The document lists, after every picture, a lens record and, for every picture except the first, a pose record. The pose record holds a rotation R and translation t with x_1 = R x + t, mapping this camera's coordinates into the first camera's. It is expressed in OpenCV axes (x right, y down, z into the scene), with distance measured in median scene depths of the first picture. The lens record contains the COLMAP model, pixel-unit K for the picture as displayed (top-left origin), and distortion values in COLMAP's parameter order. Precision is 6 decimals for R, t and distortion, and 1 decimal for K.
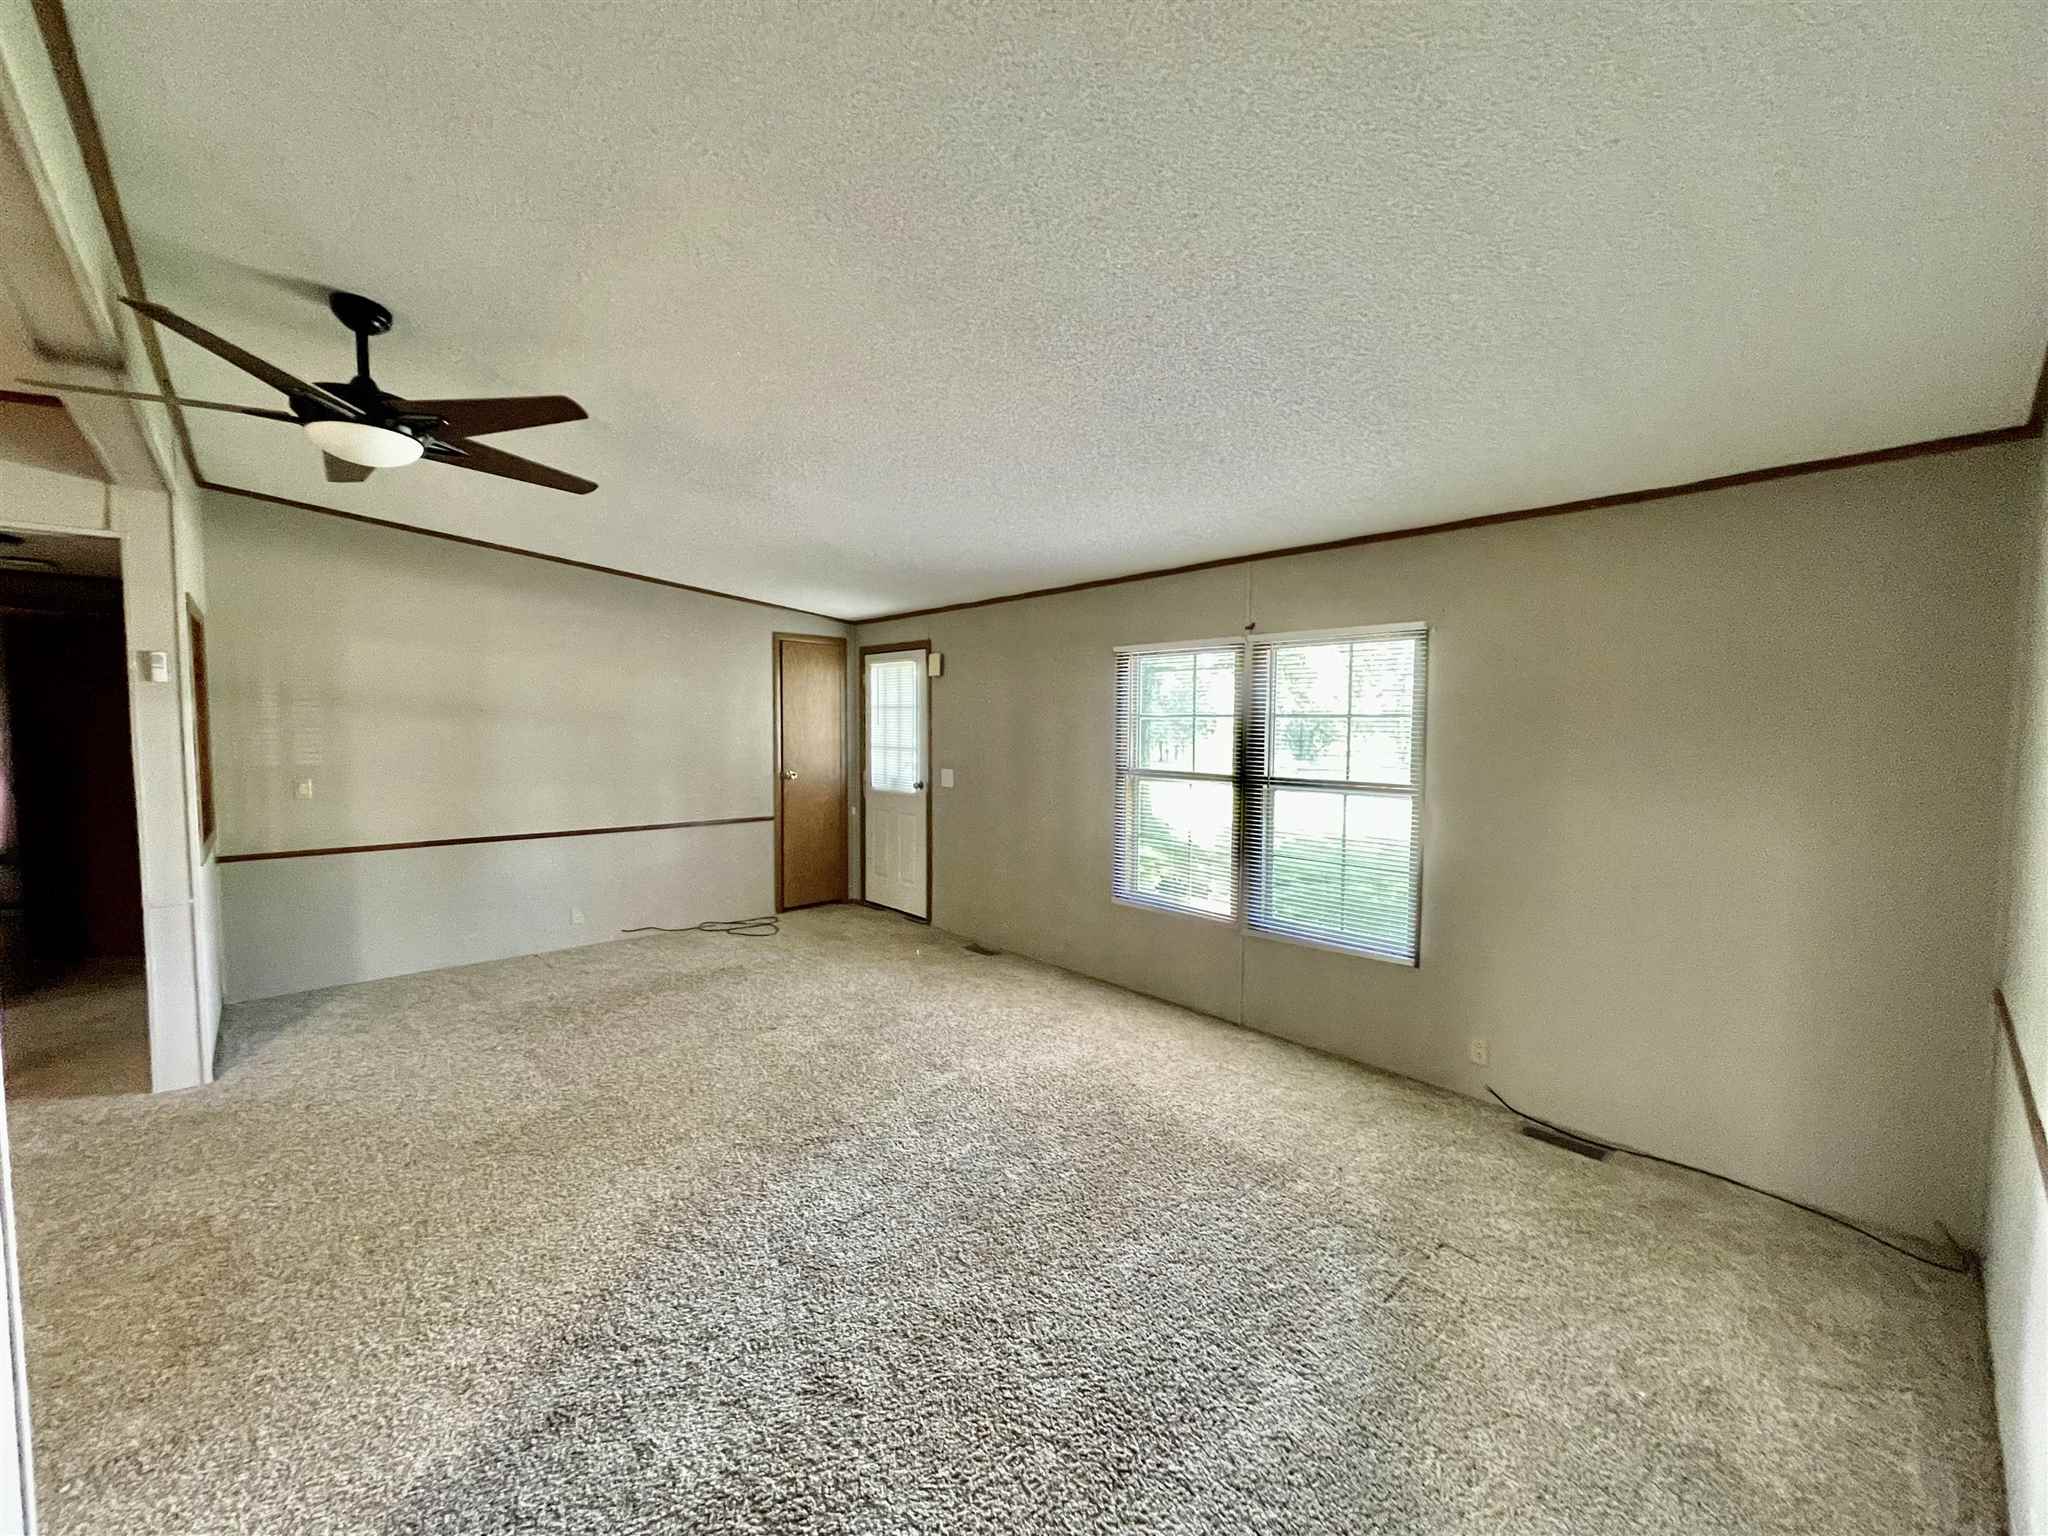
lens RADIAL K [[826.9, 0, 1019.3], [0, 826.9, 773.2], [0, 0, 1]] dist [0.002043, -0.000928]
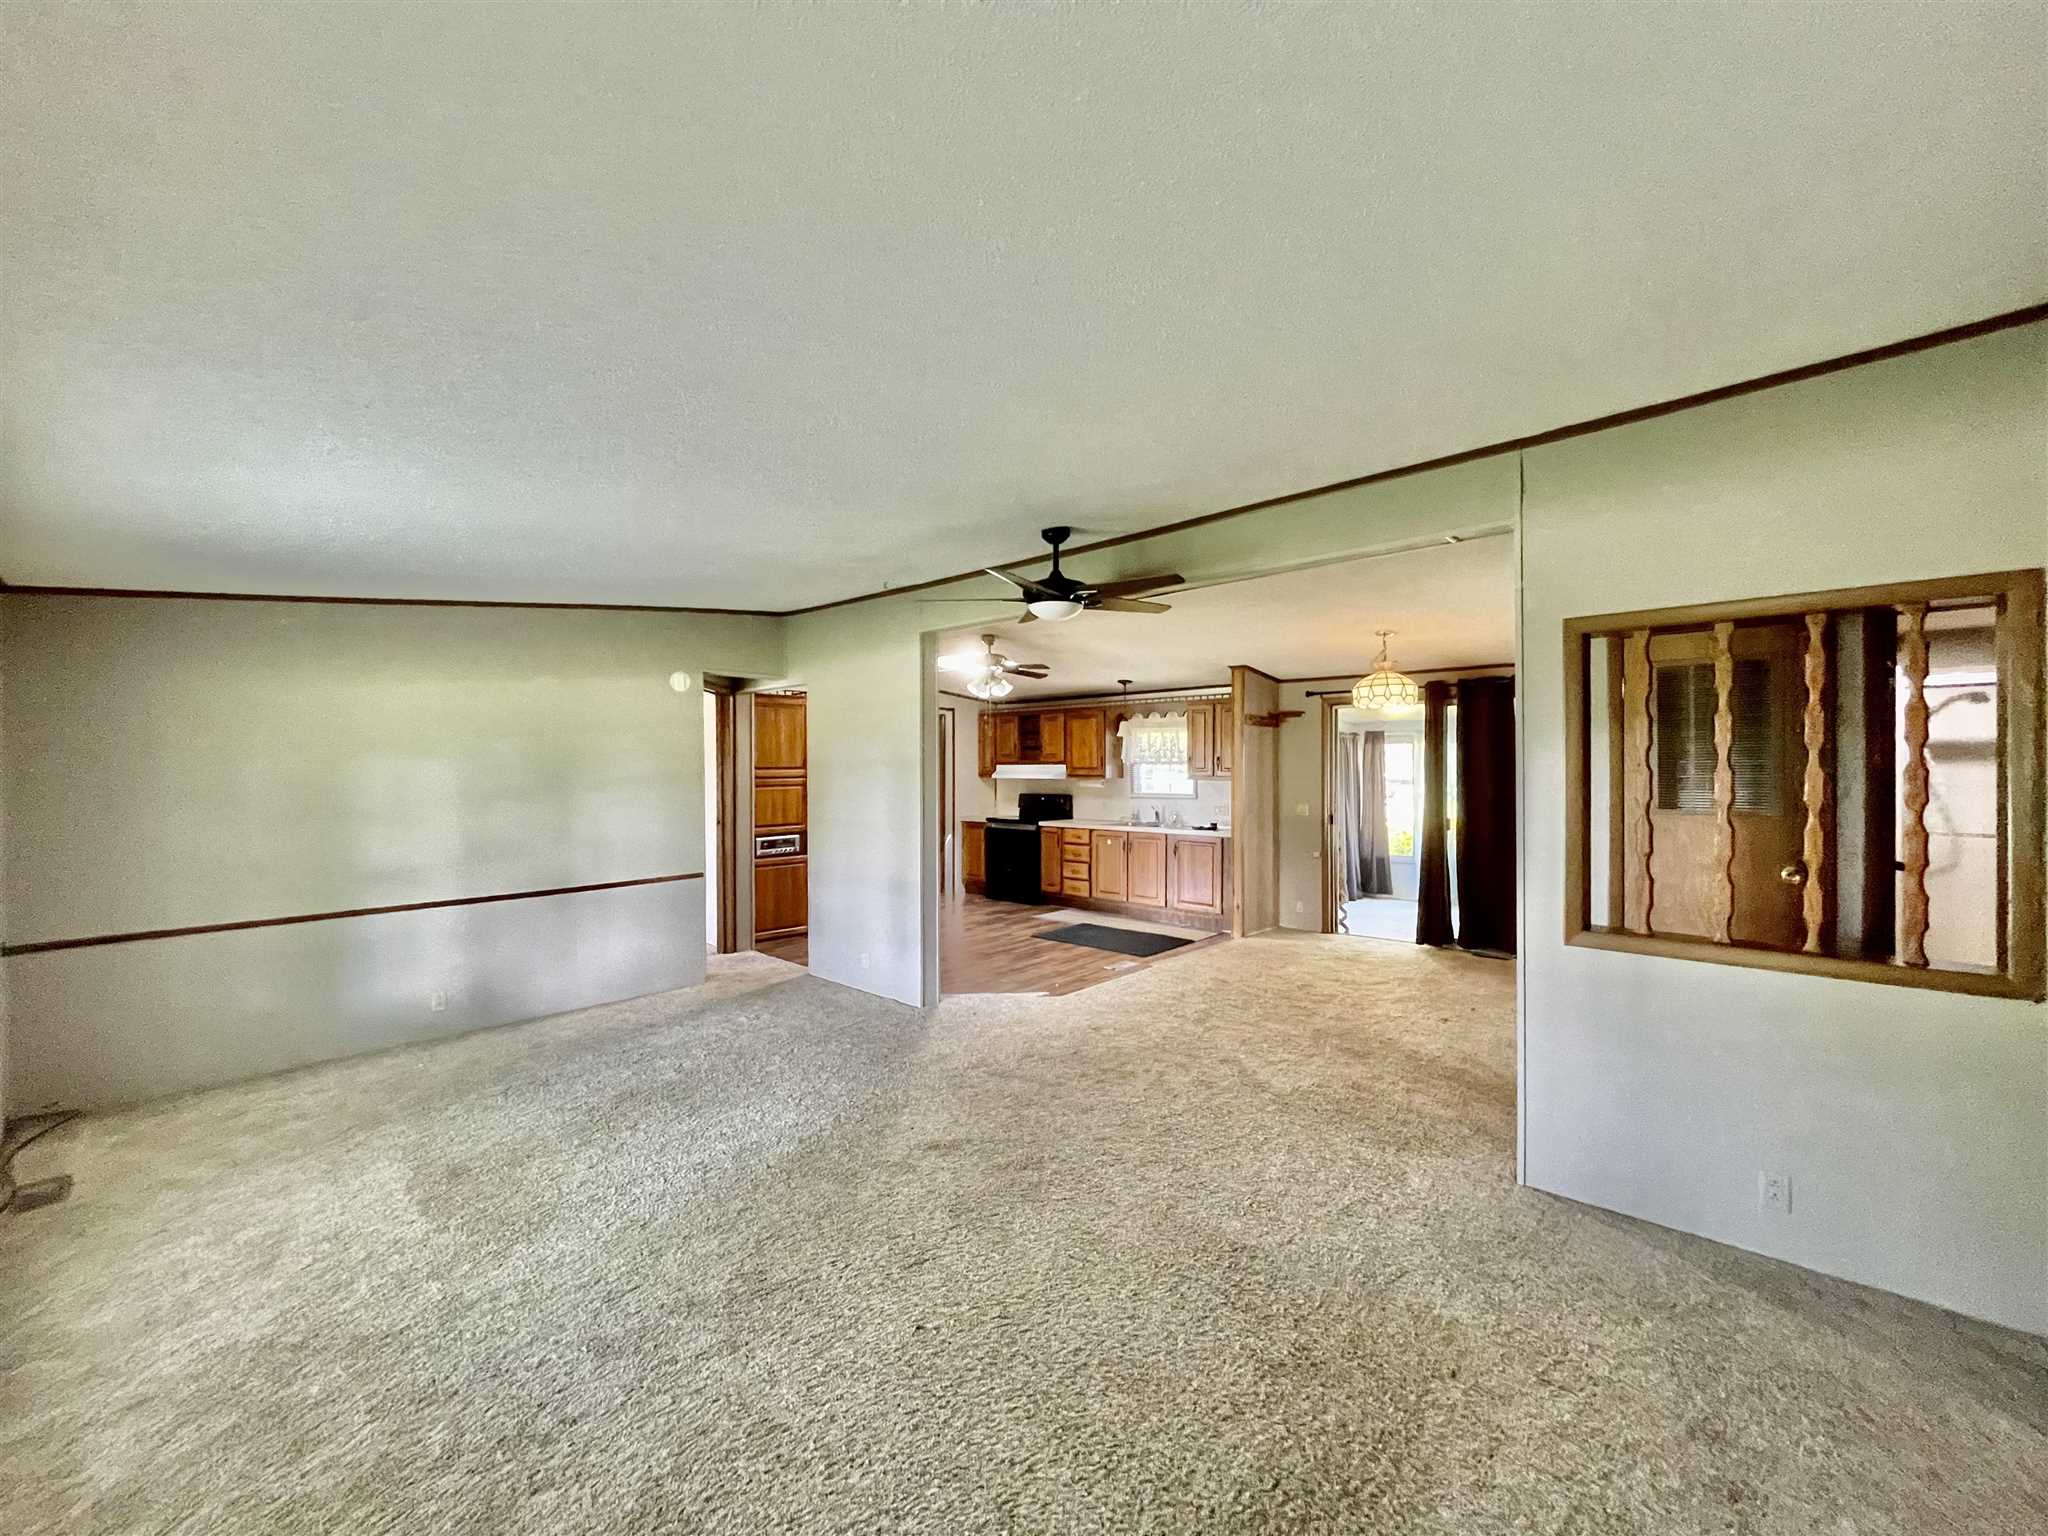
lens RADIAL K [[826.9, 0, 1008.5], [0, 826.9, 766.1], [0, 0, 1]] dist [0.002043, -0.000928]
pose [[-0.996587, 0.001456, -0.082533, -0.276052], [-0.003556, 0.998159, 0.060552, -0.086413], [0.082470, 0.060639, -0.994747, 1.342540]]
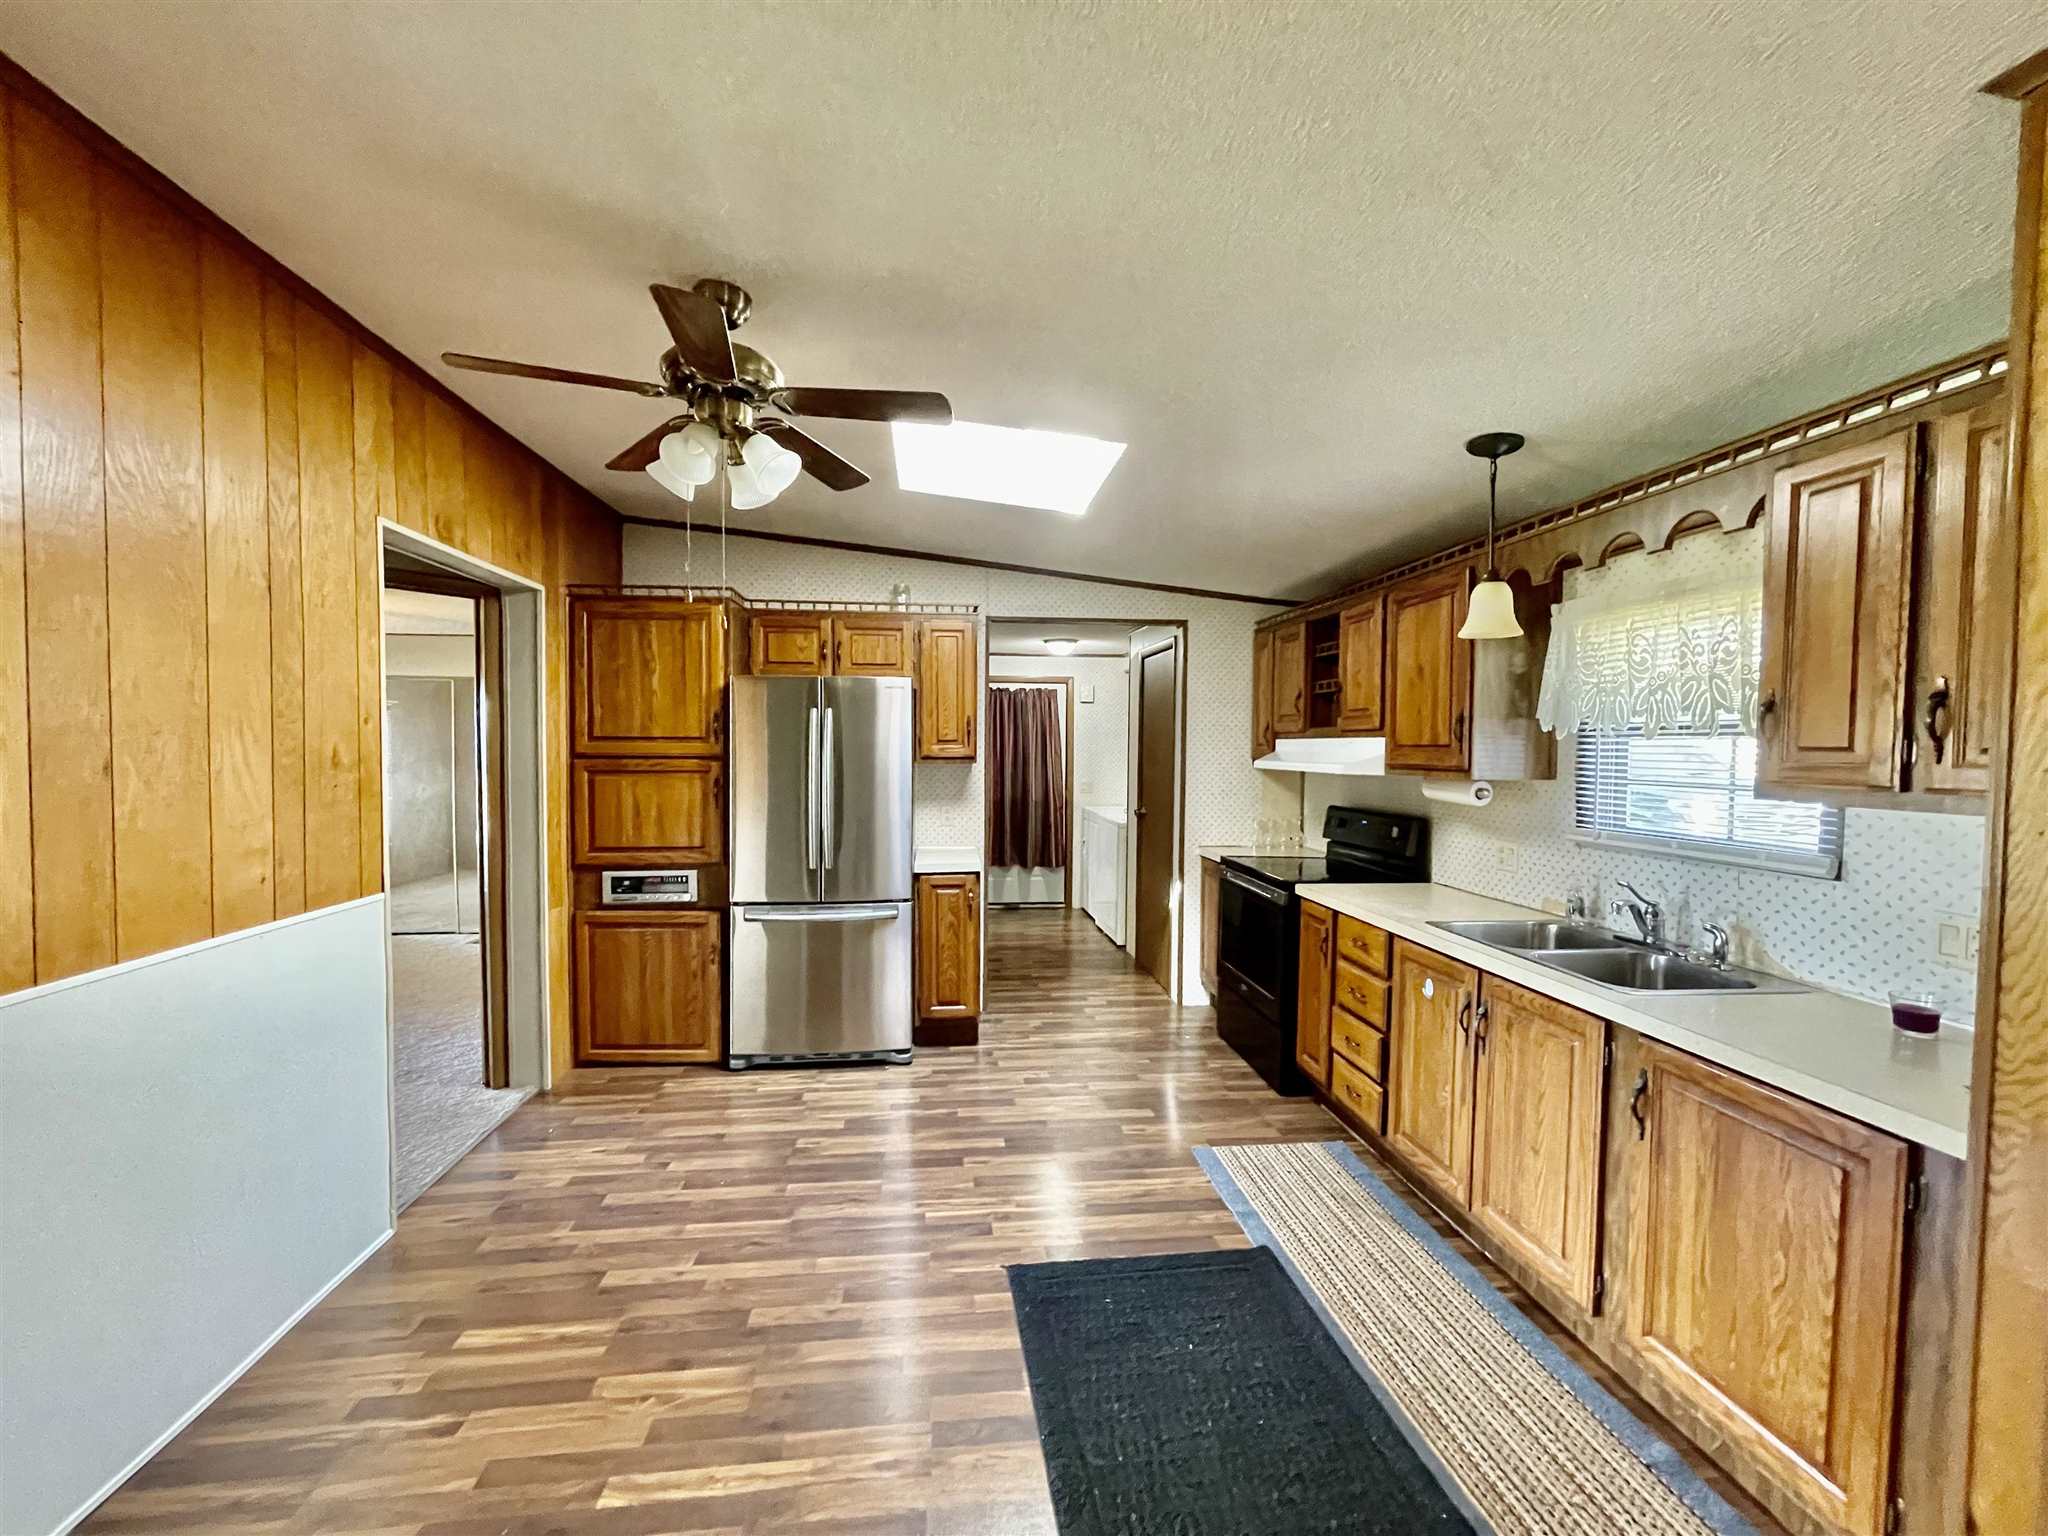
lens RADIAL K [[826.9, 0, 1013.4], [0, 826.9, 770.6], [0, 0, 1]] dist [0.002043, -0.000928]
pose [[-0.807603, -0.025236, 0.589187, -0.748704], [0.027303, 0.996413, 0.080103, -0.007977], [-0.589095, 0.080778, -0.804016, 0.157727]]
